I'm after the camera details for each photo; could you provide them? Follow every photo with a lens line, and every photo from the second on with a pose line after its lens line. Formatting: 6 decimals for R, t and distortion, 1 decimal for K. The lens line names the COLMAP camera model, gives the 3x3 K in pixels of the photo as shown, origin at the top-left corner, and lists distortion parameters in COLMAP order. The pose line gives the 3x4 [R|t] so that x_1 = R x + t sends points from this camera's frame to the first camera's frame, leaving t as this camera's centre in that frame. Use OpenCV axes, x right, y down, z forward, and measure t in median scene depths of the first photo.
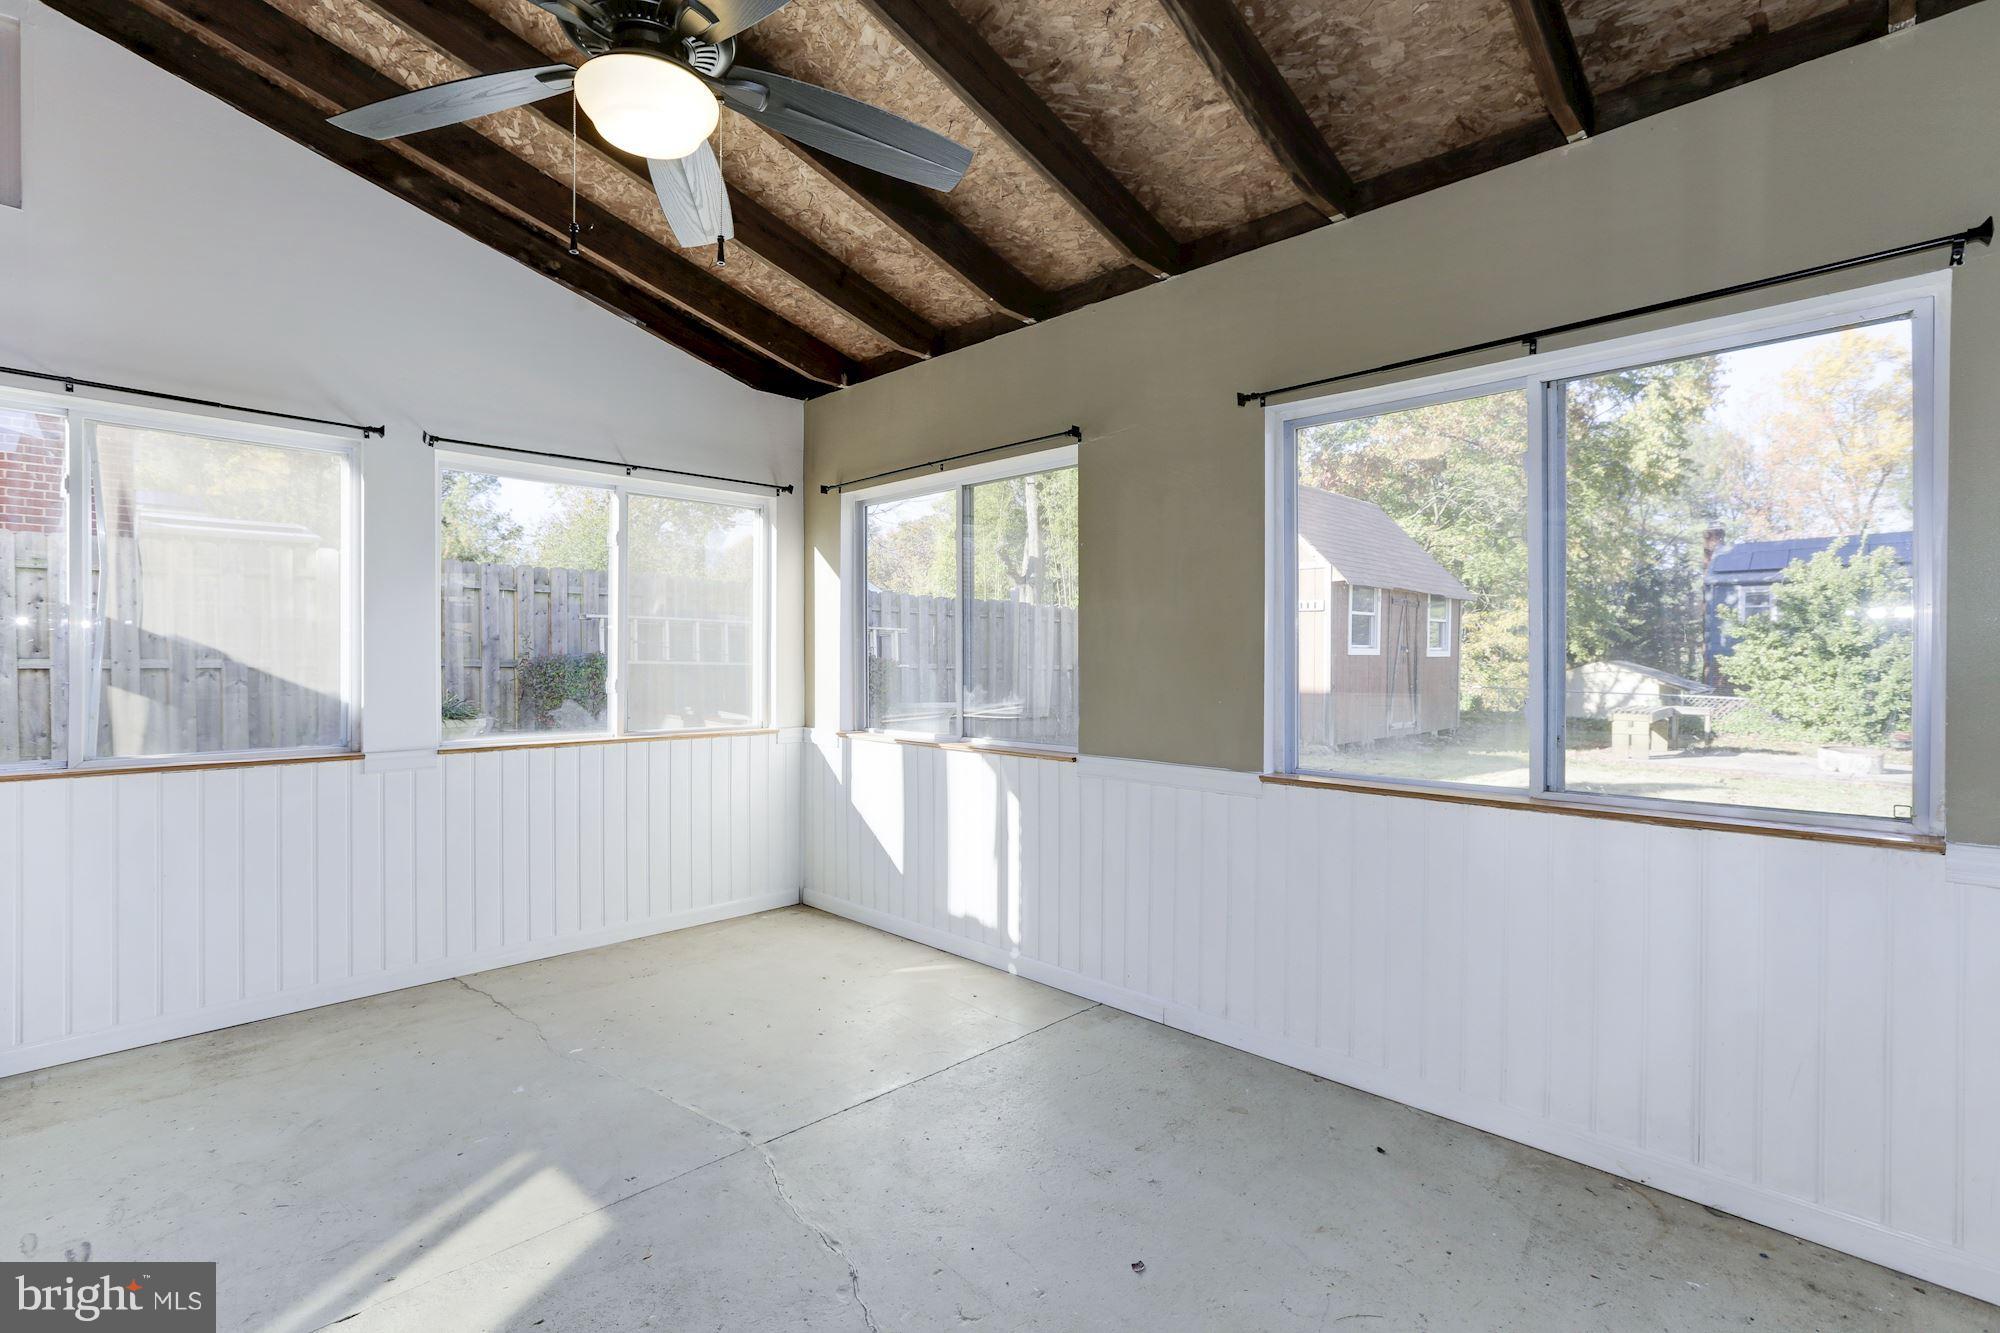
lens RADIAL K [[931.8, 0, 990.5], [0, 931.8, 658.1], [0, 0, 1]] dist [-0.053494, 0.030207]
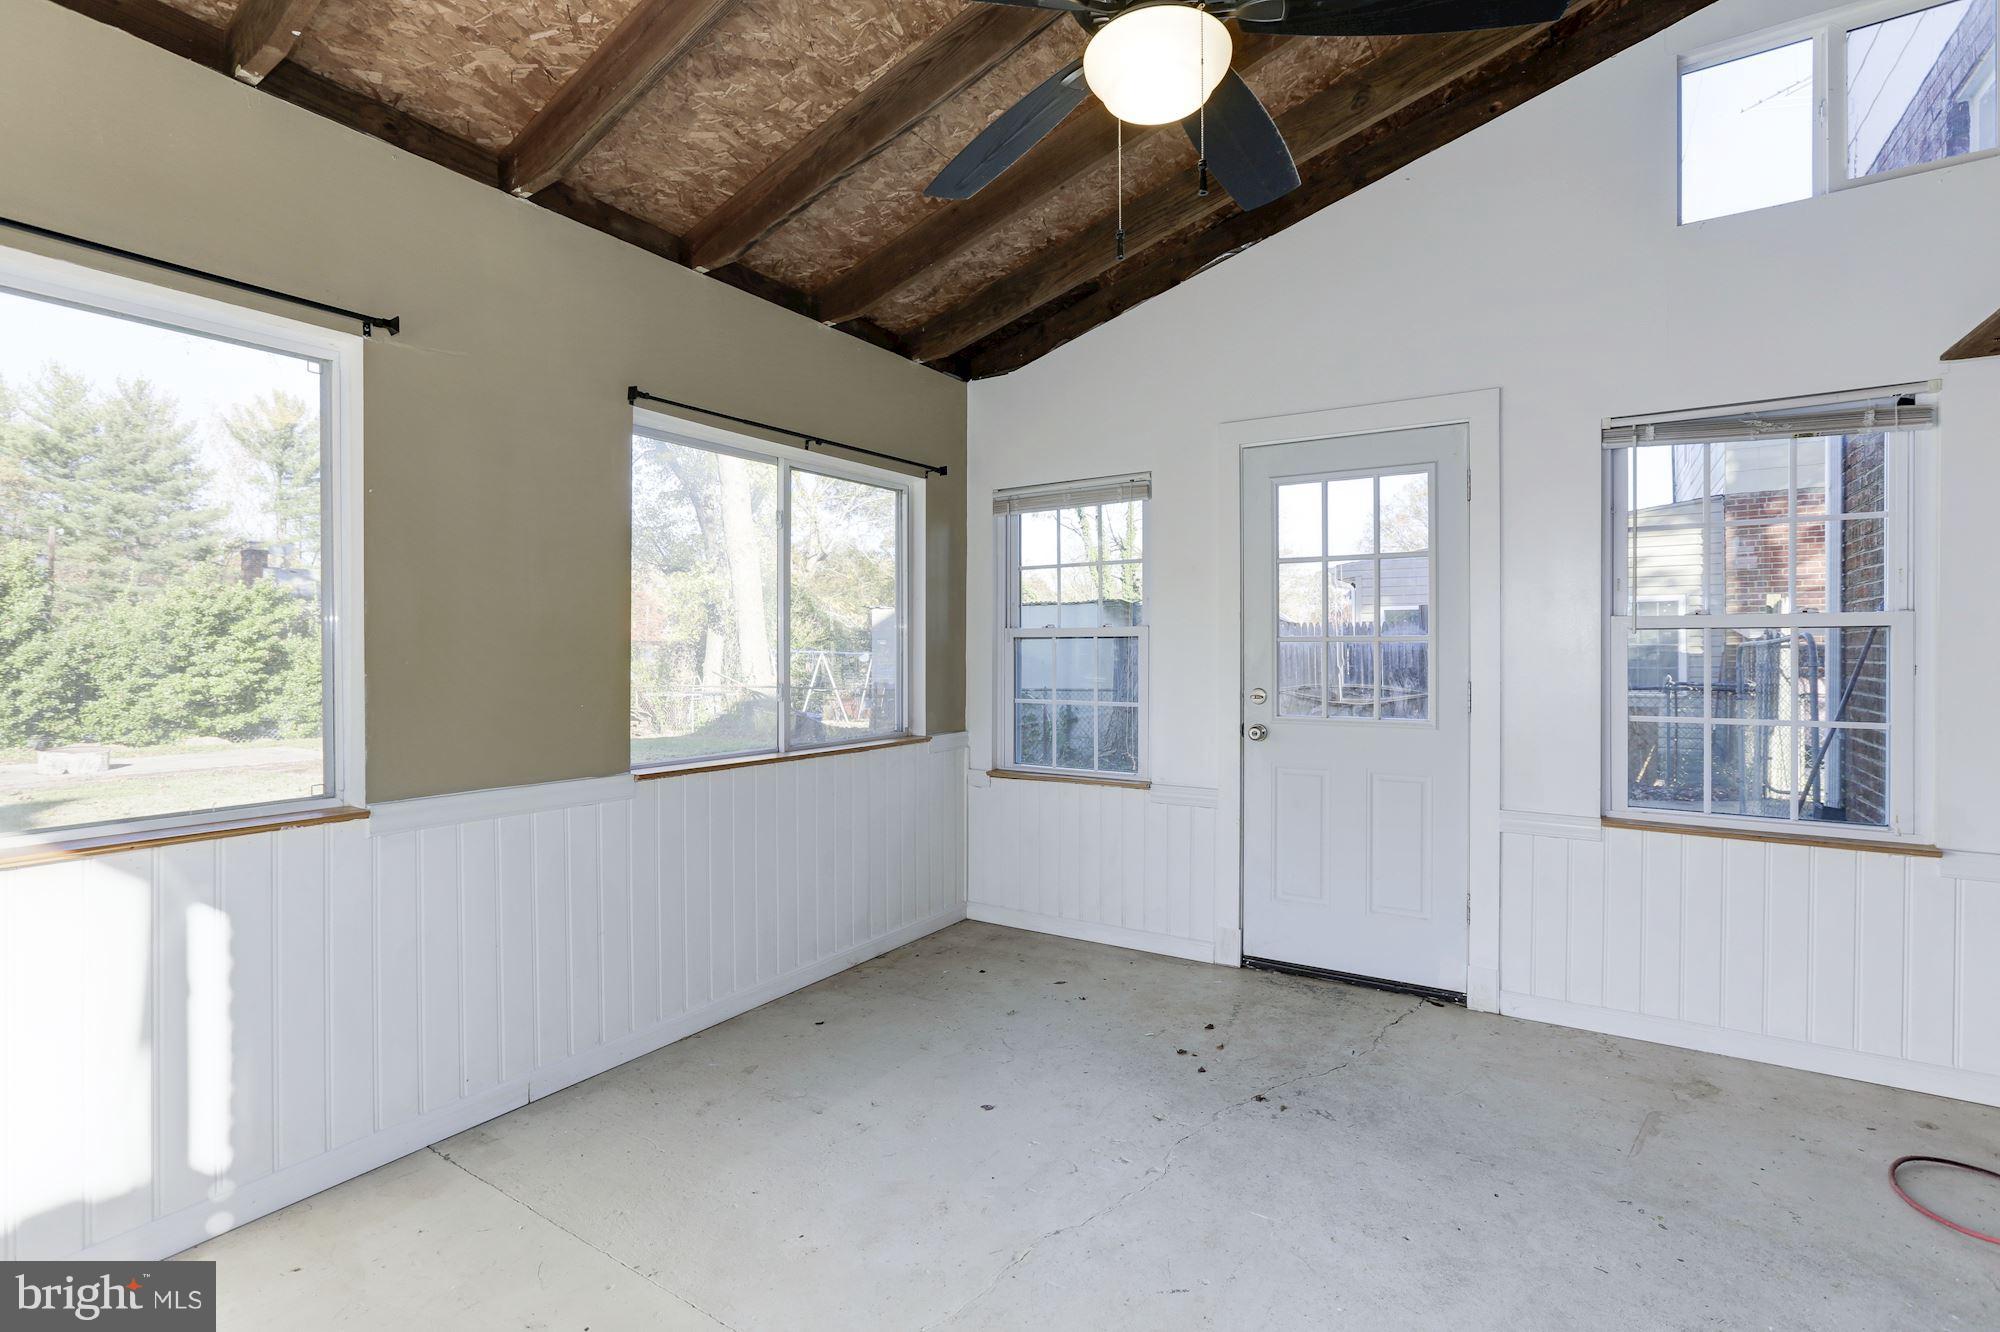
lens RADIAL K [[911.8, 0, 995.6], [0, 911.8, 636.2], [0, 0, 1]] dist [0.000461, 0.000077]
pose [[-0.203144, 0.017375, 0.978995, -0.774544], [0.001857, 0.999848, -0.017360, -0.009922], [-0.979147, -0.001708, -0.203145, 0.818866]]
